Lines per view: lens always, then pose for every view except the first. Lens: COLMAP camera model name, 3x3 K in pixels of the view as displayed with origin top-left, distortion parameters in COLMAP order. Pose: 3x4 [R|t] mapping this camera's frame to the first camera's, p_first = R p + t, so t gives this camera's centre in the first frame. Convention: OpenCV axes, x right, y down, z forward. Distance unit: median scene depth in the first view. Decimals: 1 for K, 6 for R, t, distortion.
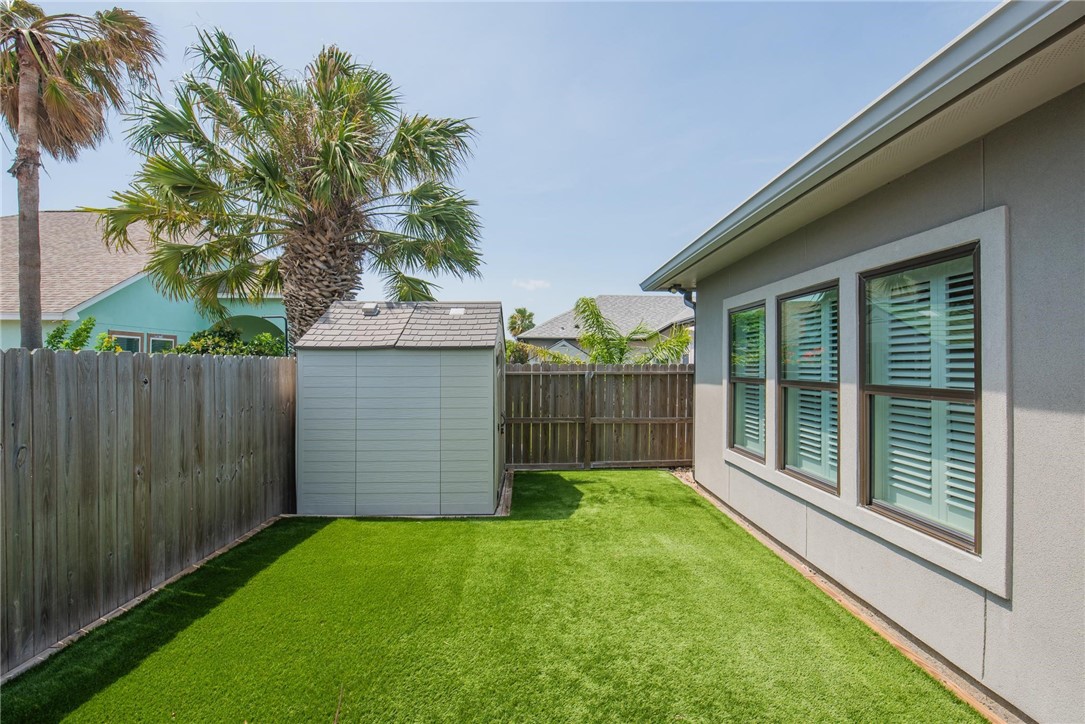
lens RADIAL K [[471.7, 0, 550.4], [0, 471.7, 365.3], [0, 0, 1]] dist [0.000002, -0.009988]
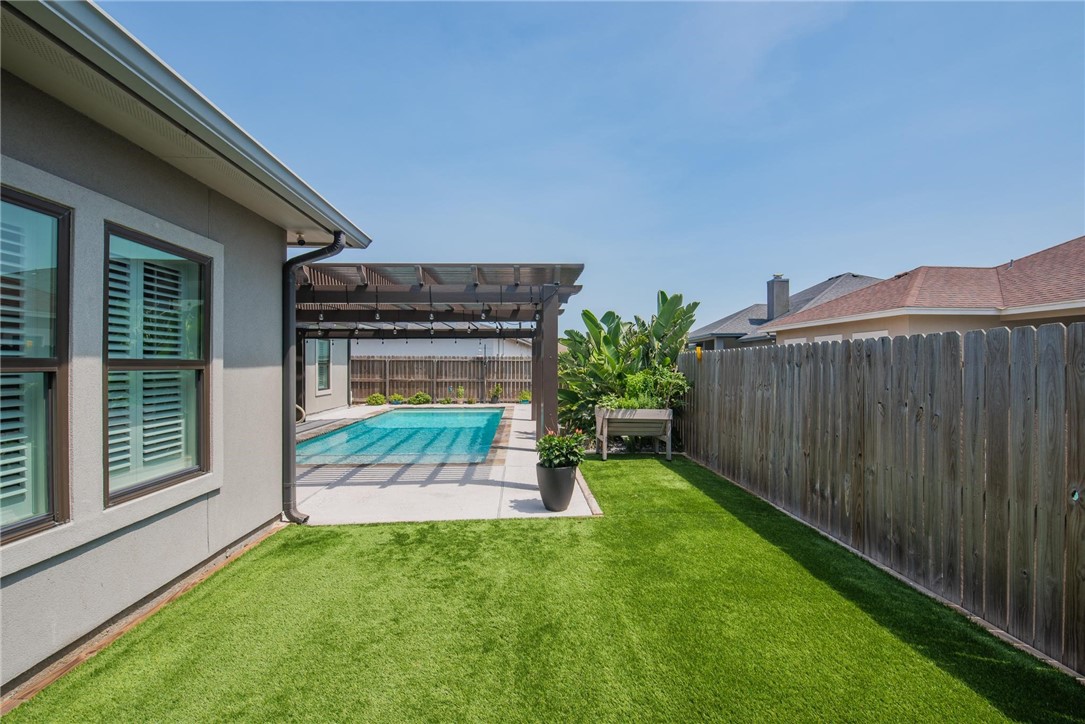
lens RADIAL K [[471.7, 0, 550.4], [0, 471.7, 365.3], [0, 0, 1]] dist [0.000002, -0.009988]
pose [[-0.999837, -0.007404, -0.016448, -0.105053], [-0.007413, 0.999972, 0.000480, 0.052547], [0.016444, 0.000601, -0.999865, 2.065739]]
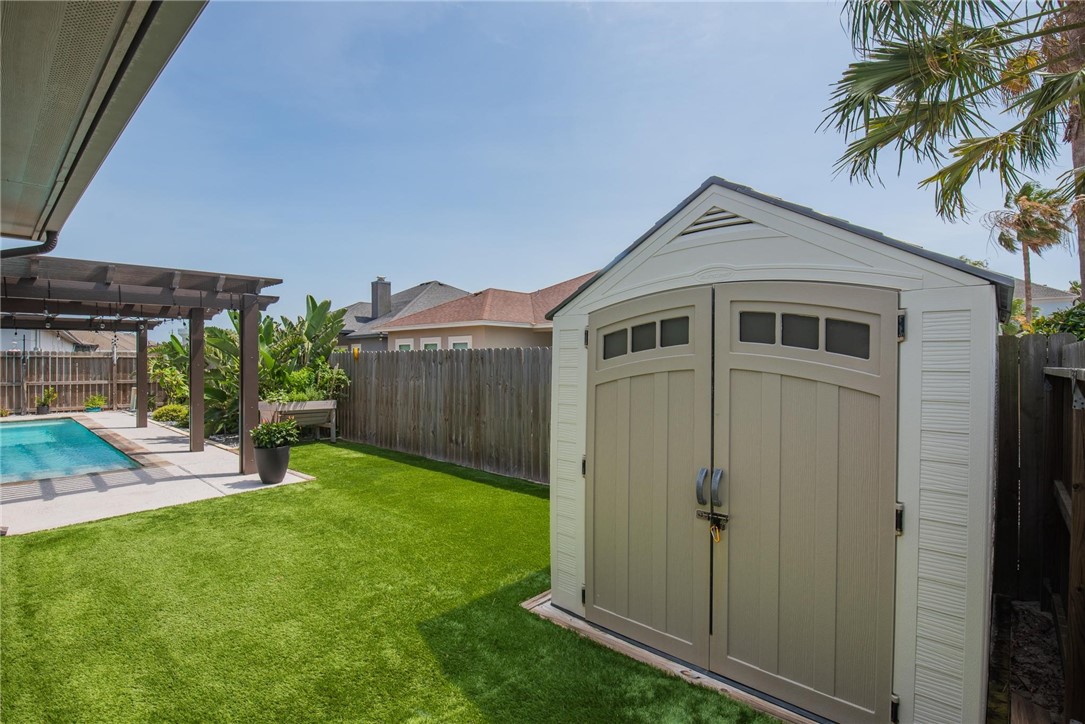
lens RADIAL K [[471.7, 0, 550.4], [0, 471.7, 365.3], [0, 0, 1]] dist [0.000002, -0.009988]
pose [[-0.681312, 0.002083, -0.731990, 0.515462], [-0.002979, 0.999980, 0.005619, 0.040103], [0.731987, 0.006009, -0.681292, 2.660750]]
